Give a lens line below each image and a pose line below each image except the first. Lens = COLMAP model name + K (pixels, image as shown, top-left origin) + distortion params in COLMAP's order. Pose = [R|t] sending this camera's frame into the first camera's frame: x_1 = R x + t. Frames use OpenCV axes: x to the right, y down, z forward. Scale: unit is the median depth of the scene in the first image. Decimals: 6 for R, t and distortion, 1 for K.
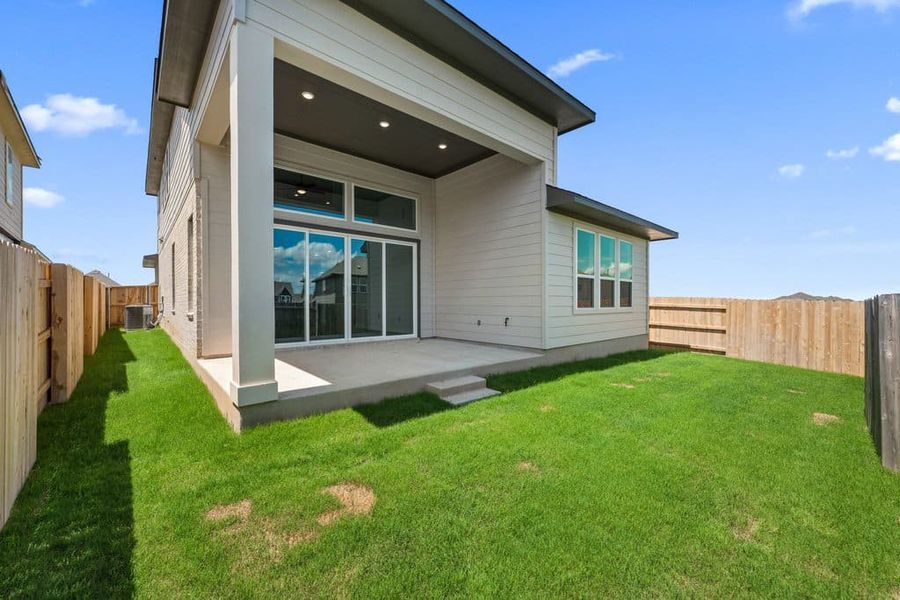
lens RADIAL K [[353.2, 0, 444.6], [0, 353.2, 301.5], [0, 0, 1]] dist [0.000097, 0.000028]
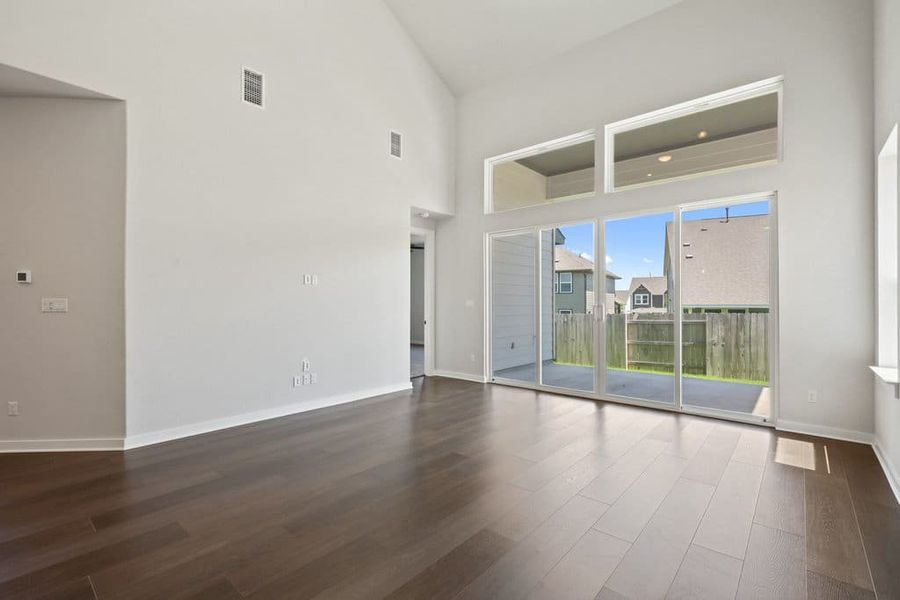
lens RADIAL K [[414.8, 0, 443.5], [0, 414.8, 298.9], [0, 0, 1]] dist [-0.002157, 0.001399]
pose [[-0.142249, 0.010741, 0.989773, -0.904875], [-0.006288, 0.999911, -0.011755, -0.043621], [-0.989811, -0.007896, -0.142169, 1.318616]]
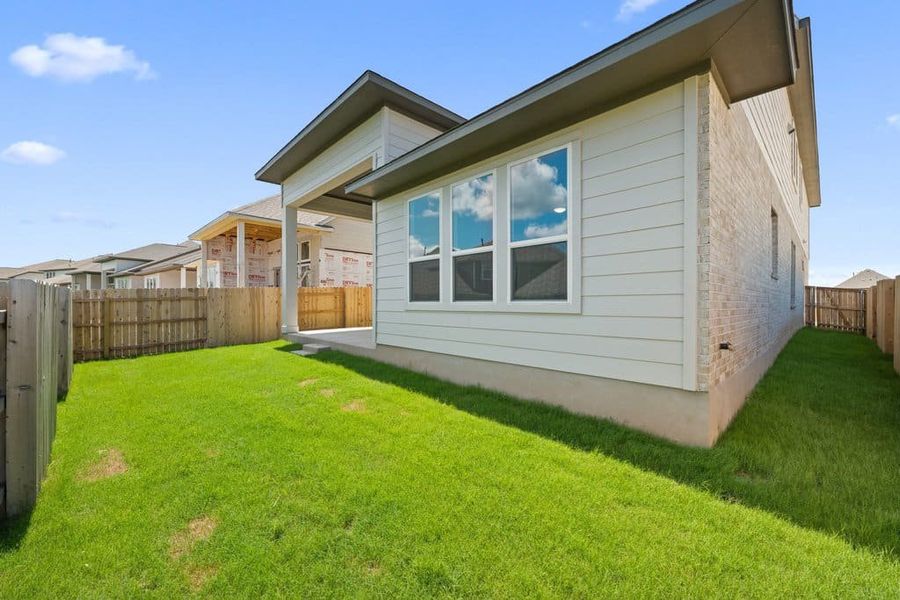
lens RADIAL K [[353.2, 0, 453.7], [0, 353.2, 303.5], [0, 0, 1]] dist [0.000097, 0.000028]
pose [[0.041611, -0.000575, -0.999134, 1.060798], [0.006978, 0.999976, -0.000284, 0.021378], [0.999110, -0.006961, 0.041614, 0.982847]]
